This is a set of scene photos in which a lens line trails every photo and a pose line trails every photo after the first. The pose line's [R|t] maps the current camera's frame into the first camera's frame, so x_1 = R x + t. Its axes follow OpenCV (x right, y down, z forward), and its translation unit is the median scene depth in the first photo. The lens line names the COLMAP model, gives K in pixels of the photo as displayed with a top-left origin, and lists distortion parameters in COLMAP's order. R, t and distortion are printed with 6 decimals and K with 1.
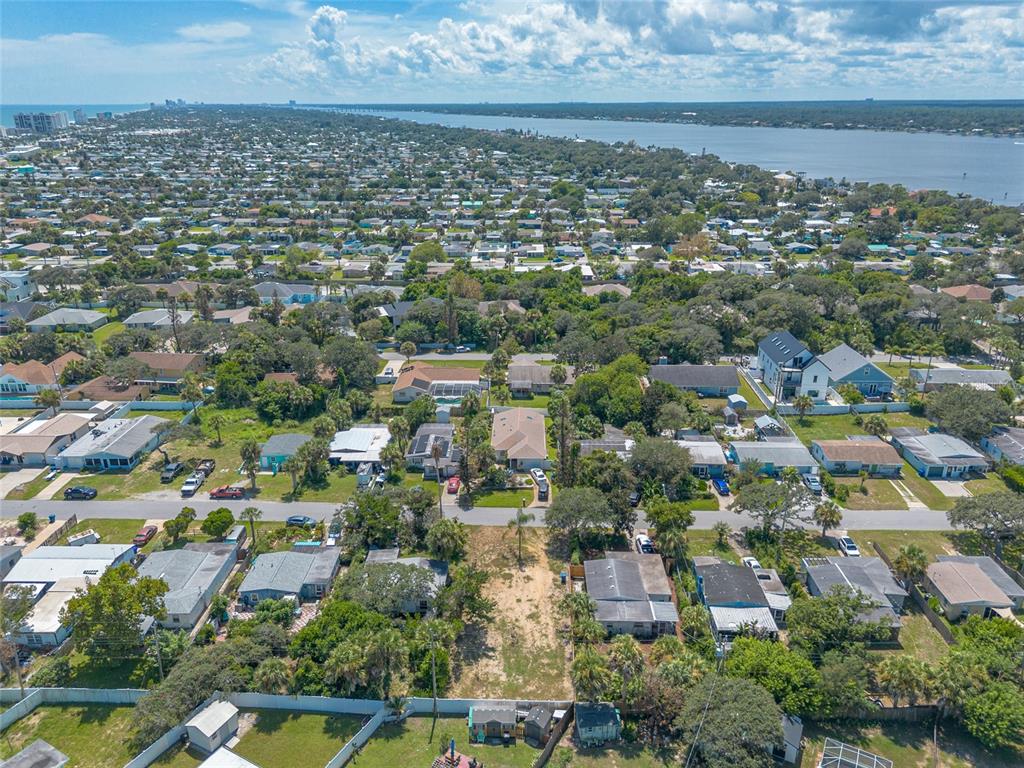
lens RADIAL K [[740.1, 0, 512.0], [0, 740.1, 384.0], [0, 0, 1]] dist [0.063483, -0.004468]
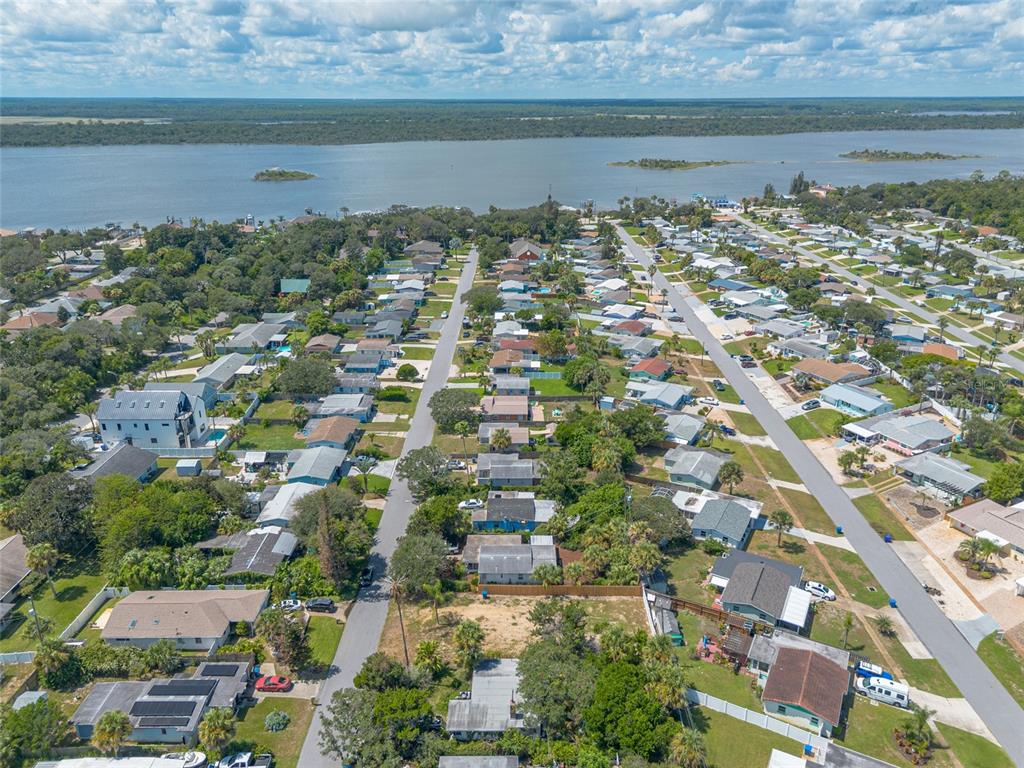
lens RADIAL K [[740.1, 0, 512.0], [0, 740.1, 384.0], [0, 0, 1]] dist [0.063483, -0.004468]
pose [[-0.014368, -0.360315, 0.932720, -0.837079], [0.361110, 0.867990, 0.340872, -0.367284], [-0.932413, 0.341712, 0.117642, 0.718936]]
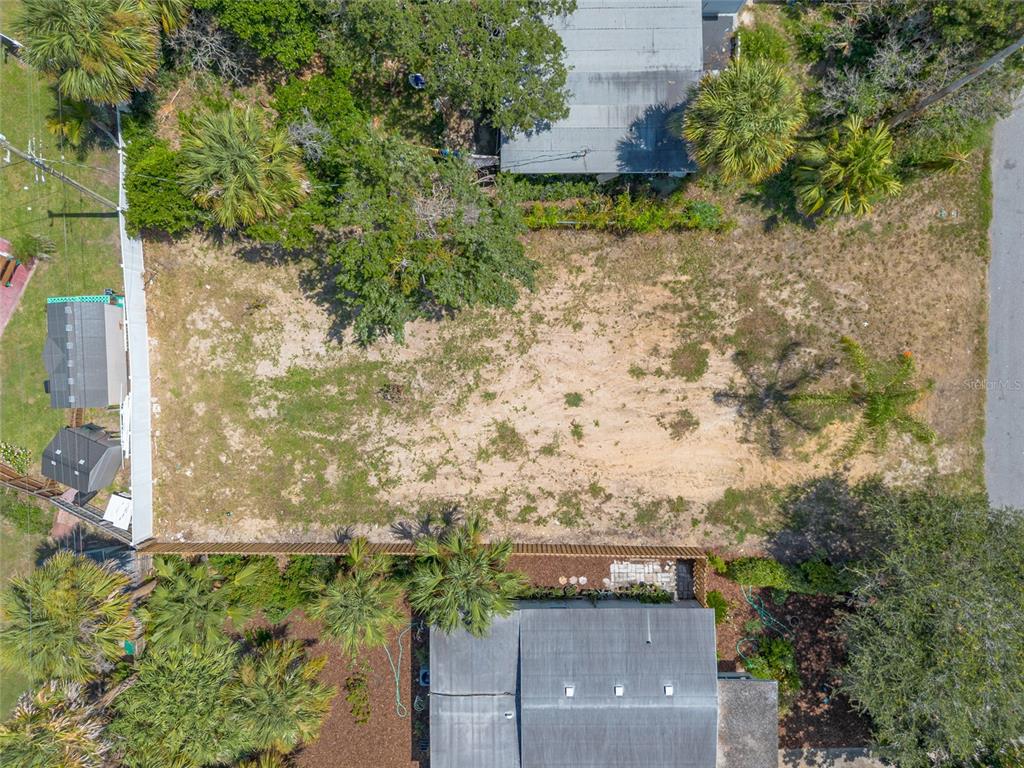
lens RADIAL K [[740.1, 0, 512.0], [0, 740.1, 384.0], [0, 0, 1]] dist [0.063483, -0.004468]
pose [[0.038846, 0.998972, 0.023348, -0.007008], [-0.351010, -0.008234, 0.936336, -0.022252], [0.935566, -0.044568, 0.350329, 0.810294]]
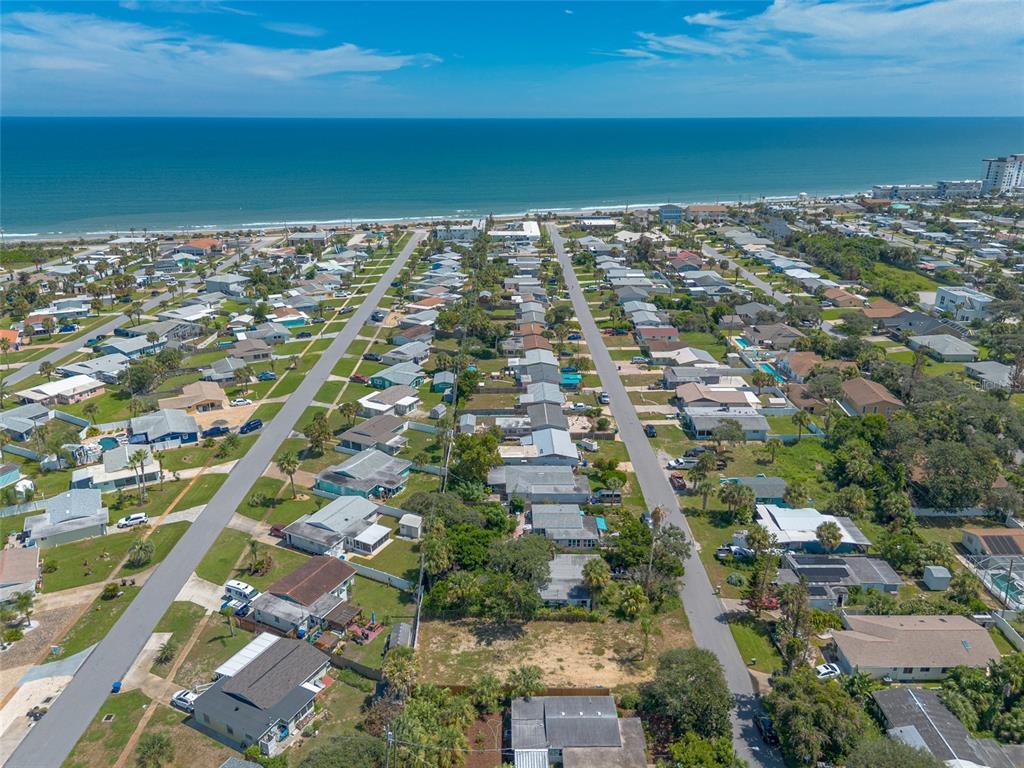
lens RADIAL K [[740.1, 0, 512.0], [0, 740.1, 384.0], [0, 0, 1]] dist [0.063483, -0.004468]
pose [[0.035396, 0.346170, -0.937504, 0.781343], [-0.358814, 0.879944, 0.311369, -0.310335], [0.932738, 0.325369, 0.155357, 0.630236]]
